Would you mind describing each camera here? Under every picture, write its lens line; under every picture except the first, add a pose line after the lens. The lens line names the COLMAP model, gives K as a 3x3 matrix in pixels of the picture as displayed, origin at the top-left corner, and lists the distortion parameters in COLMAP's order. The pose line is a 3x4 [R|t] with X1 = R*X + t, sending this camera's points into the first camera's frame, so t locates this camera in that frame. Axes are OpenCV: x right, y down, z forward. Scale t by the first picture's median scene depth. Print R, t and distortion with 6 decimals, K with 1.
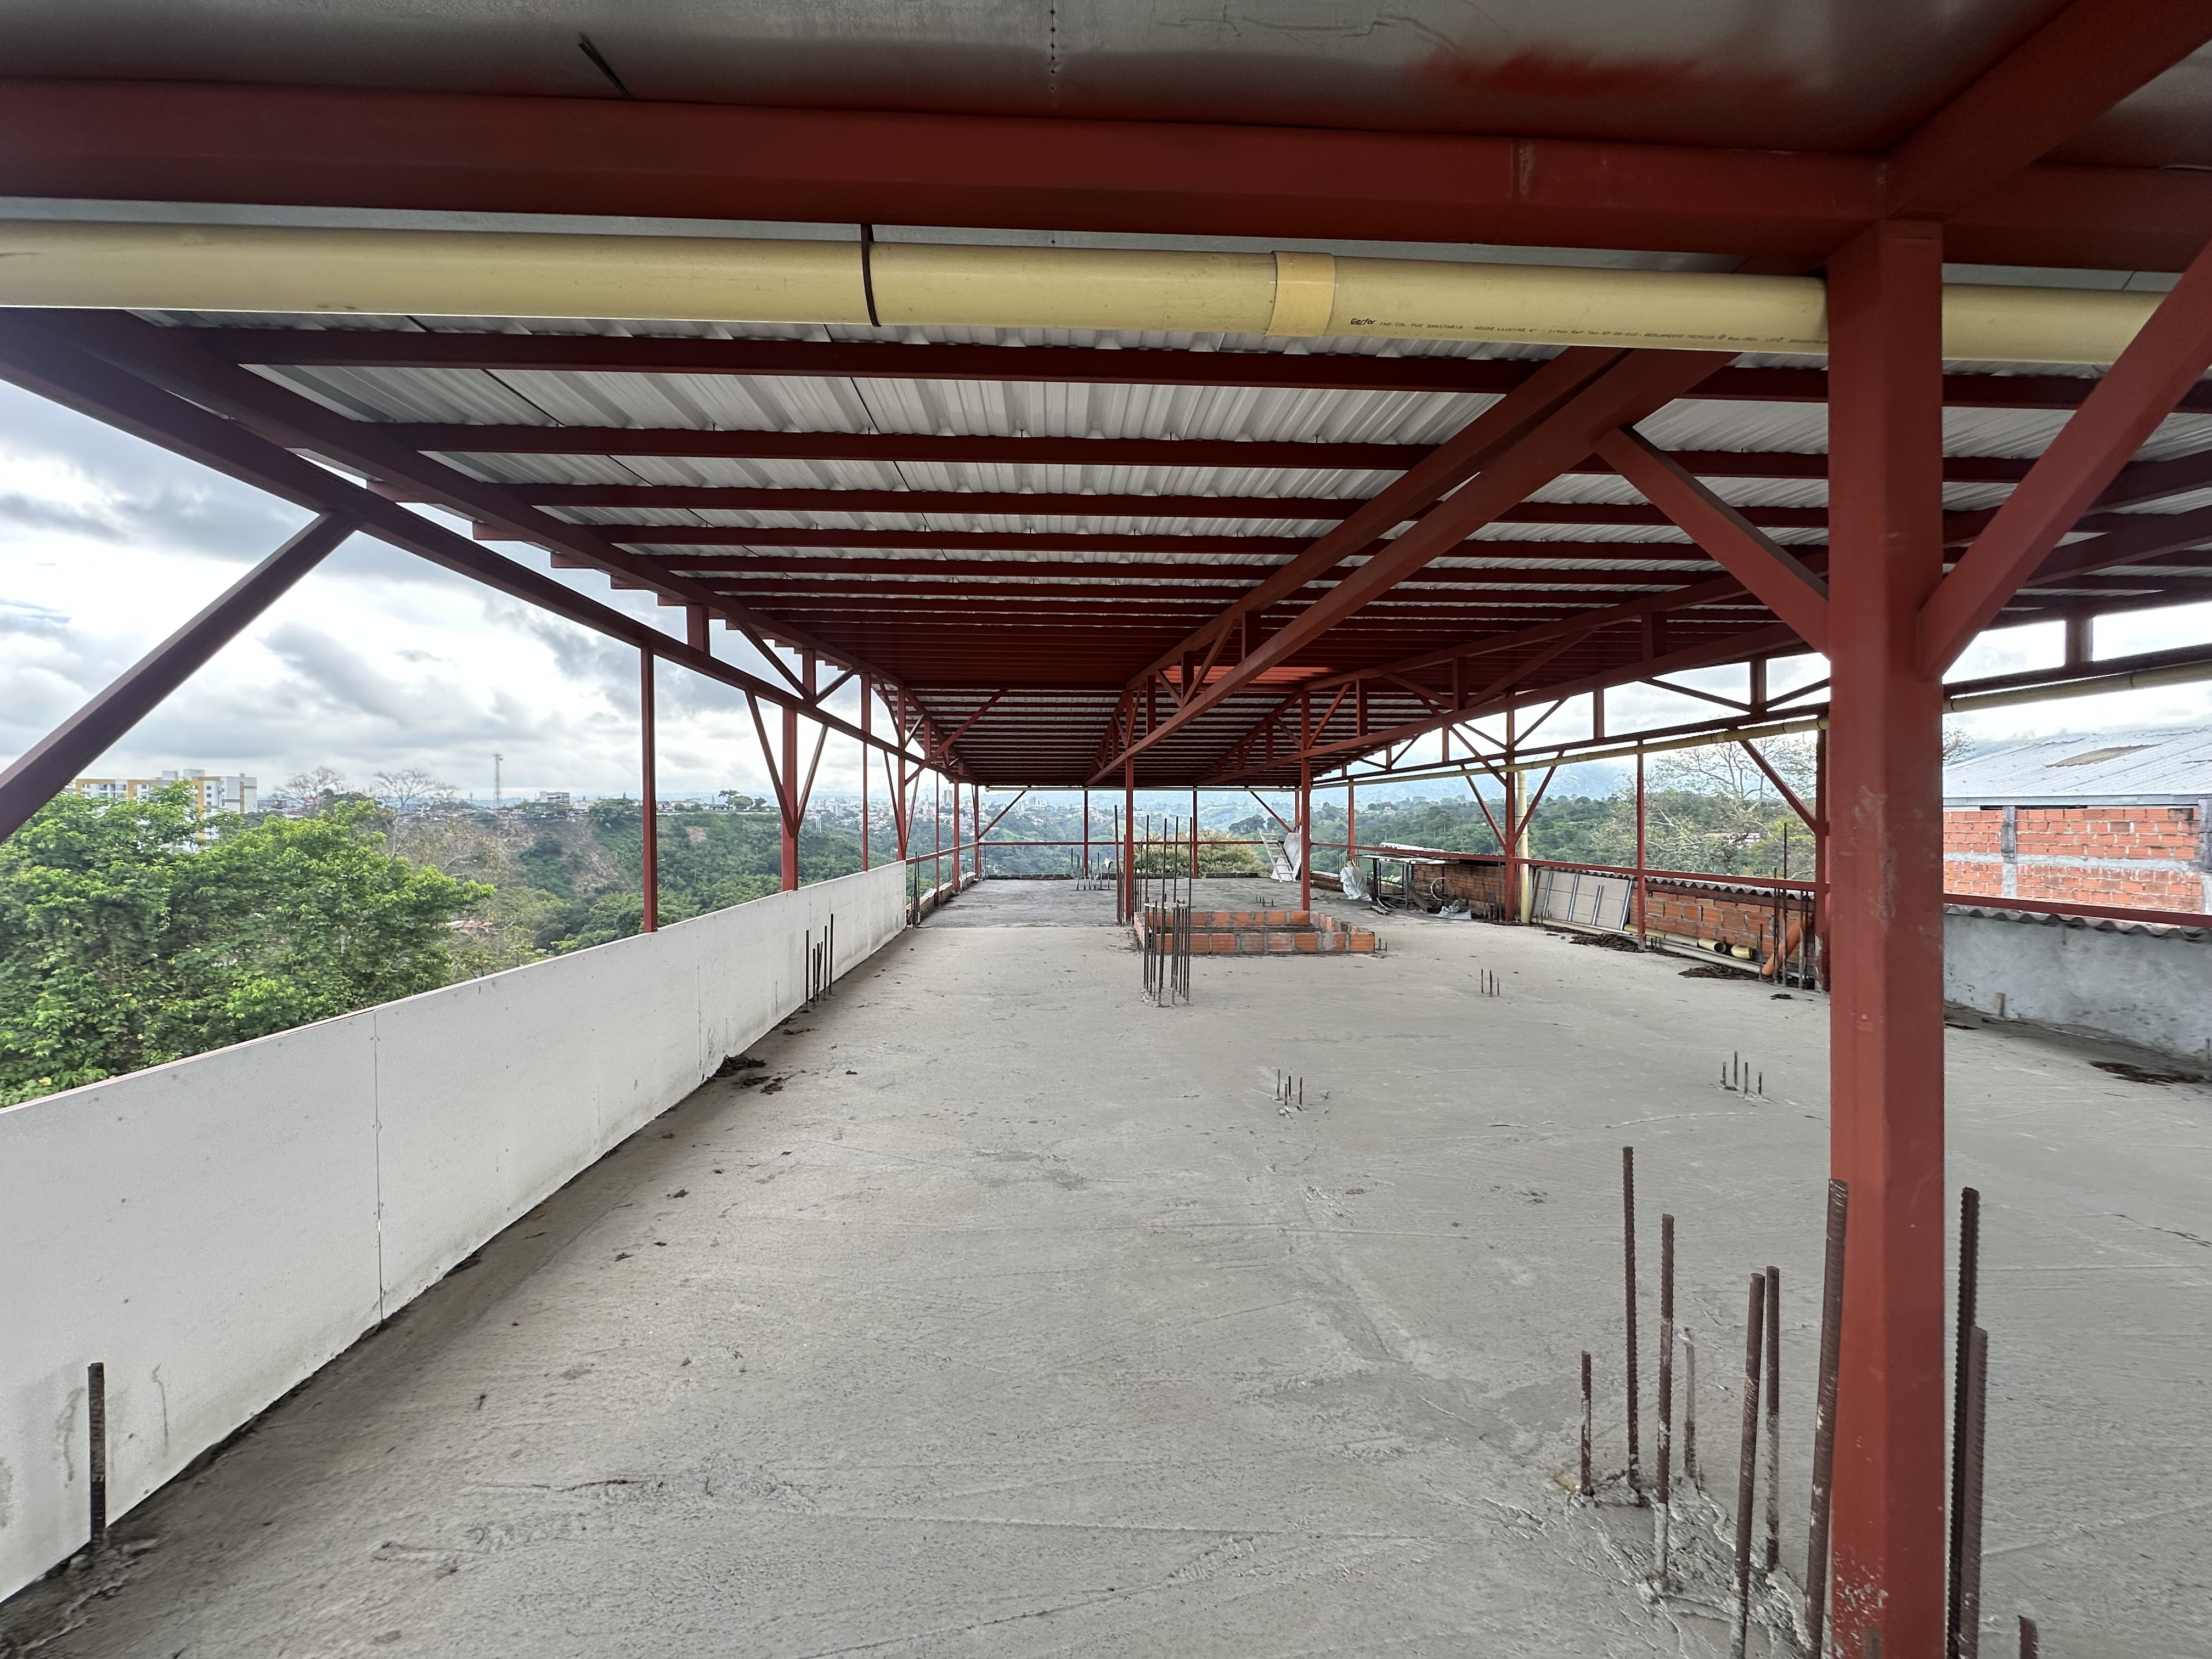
lens RADIAL K [[881.6, 0, 1106.6], [0, 881.6, 827.2], [0, 0, 1]] dist [-0.003731, 0.001025]
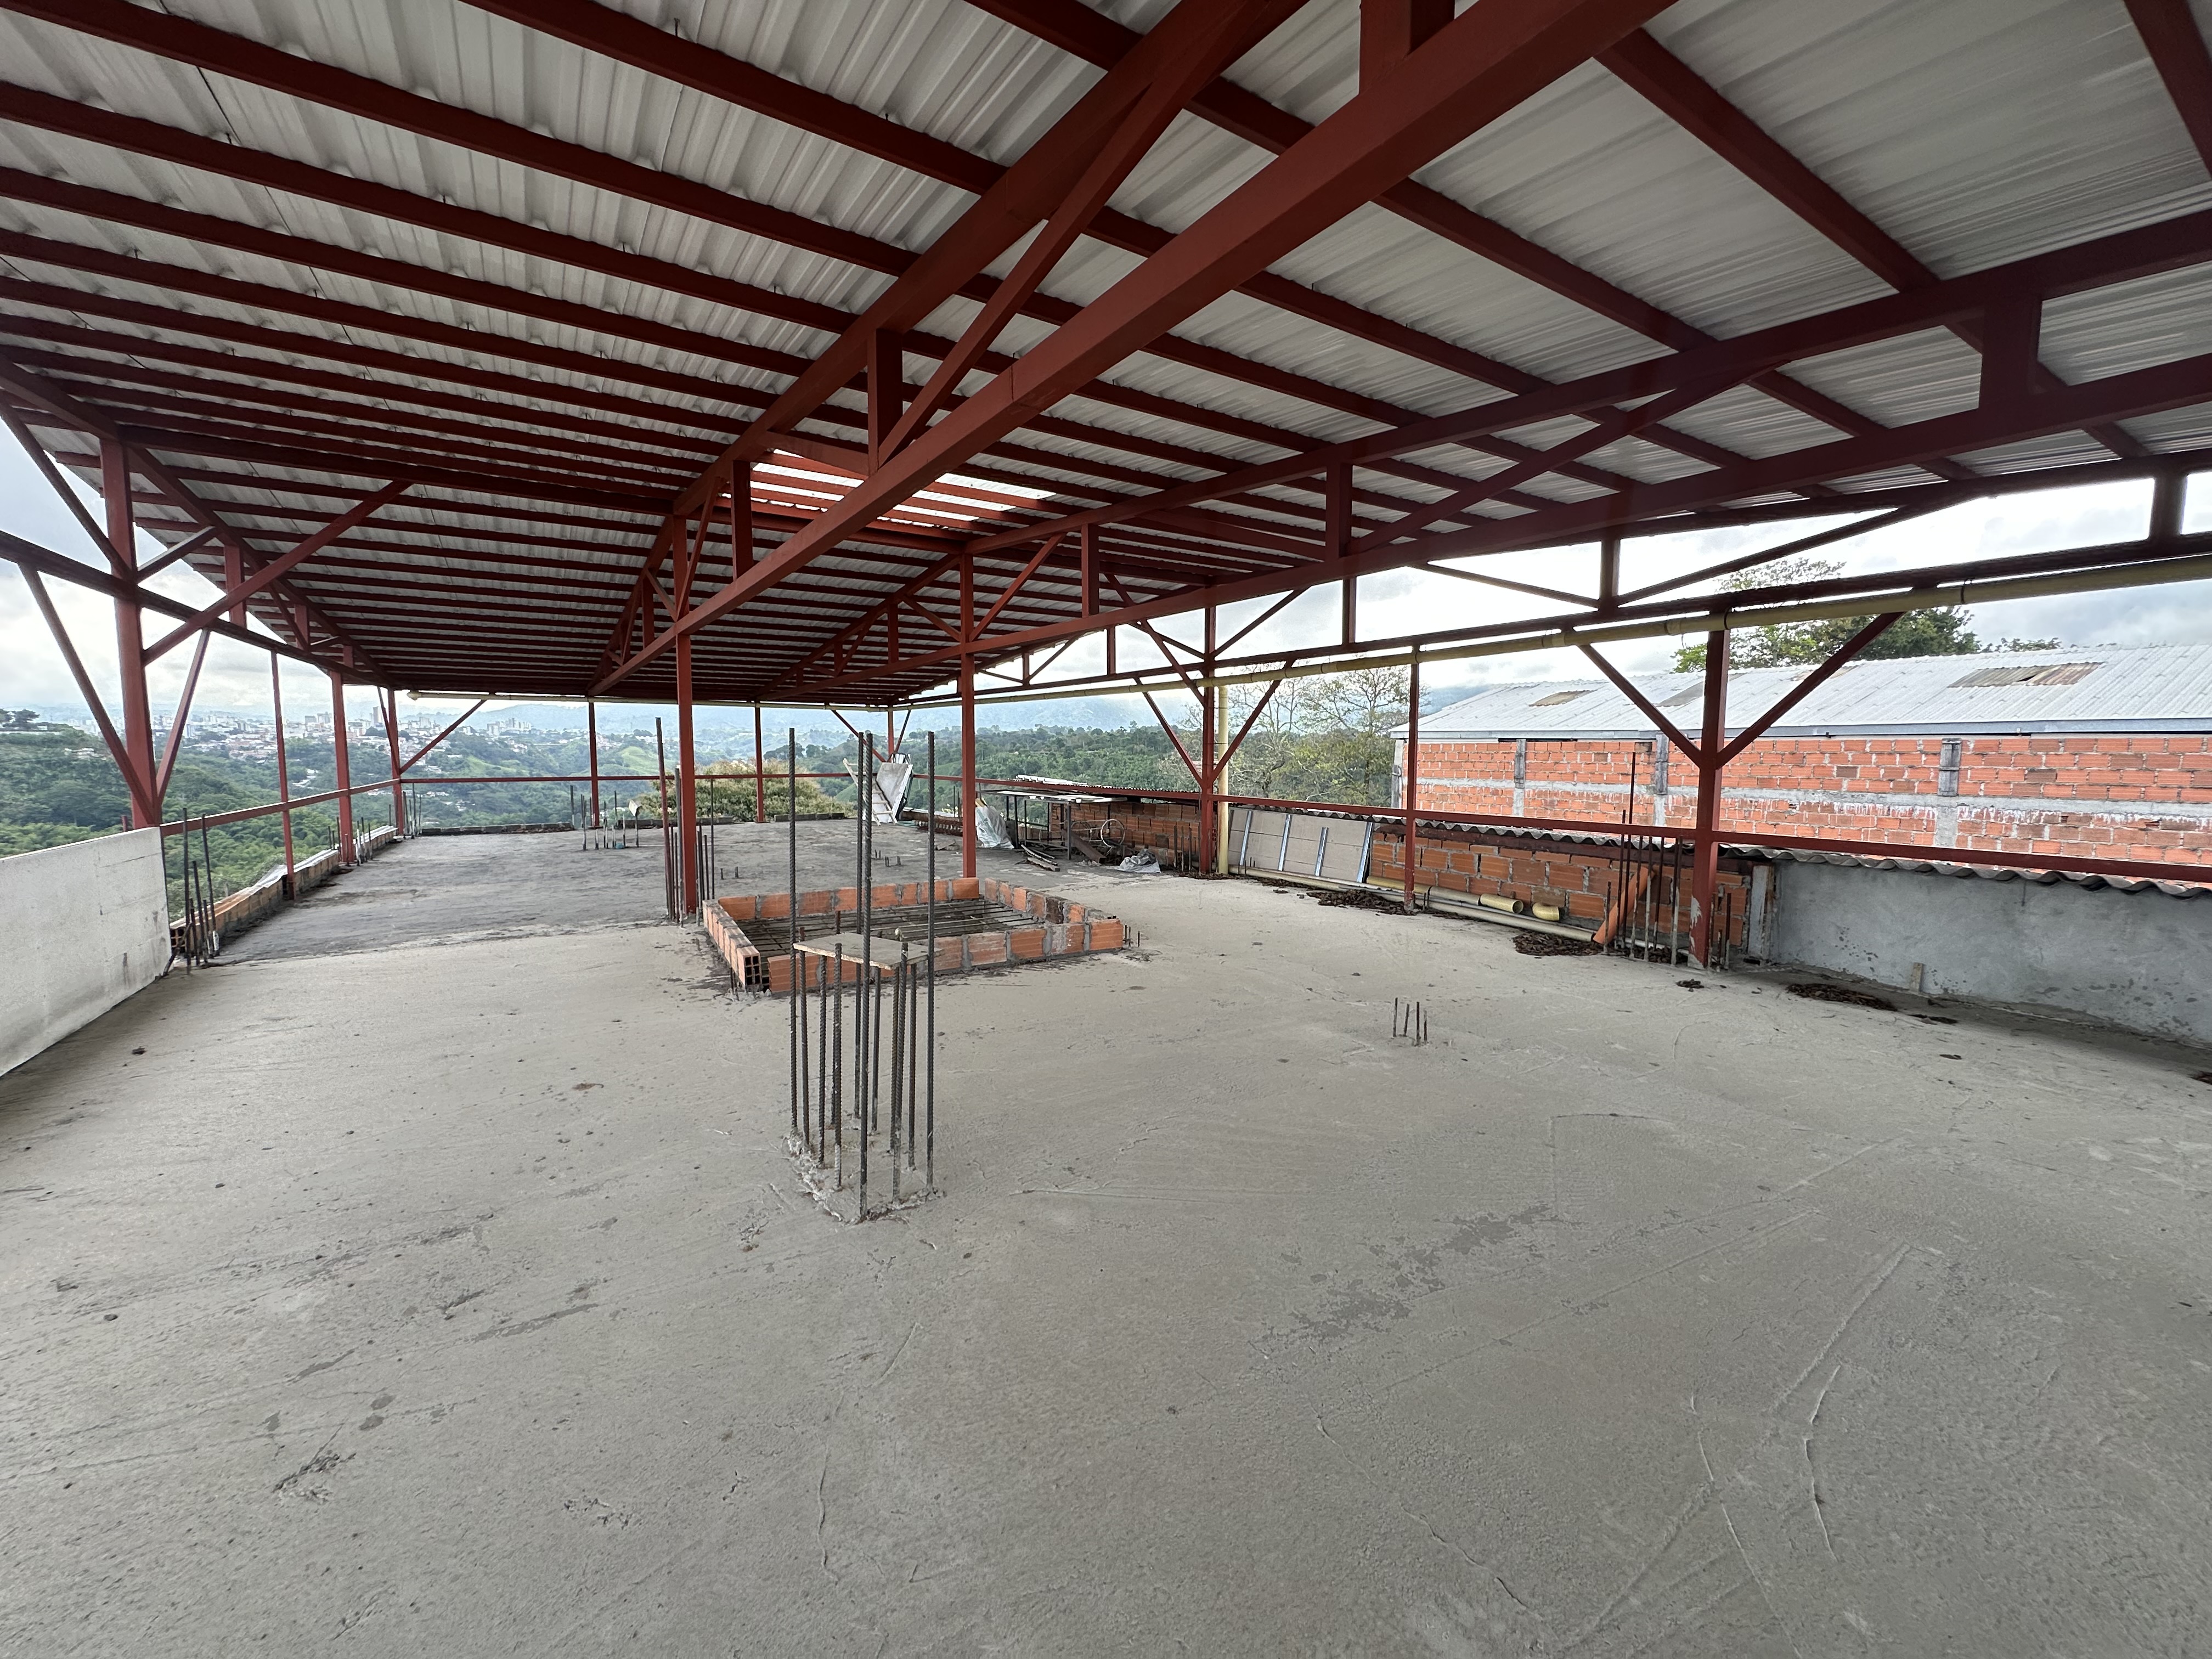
lens RADIAL K [[881.6, 0, 1106.6], [0, 881.6, 827.2], [0, 0, 1]] dist [-0.003731, 0.001025]
pose [[0.873400, -0.037366, 0.485568, -0.016843], [-0.002224, 0.996736, 0.080702, -0.000587], [-0.486998, -0.071565, 0.870466, 0.354135]]
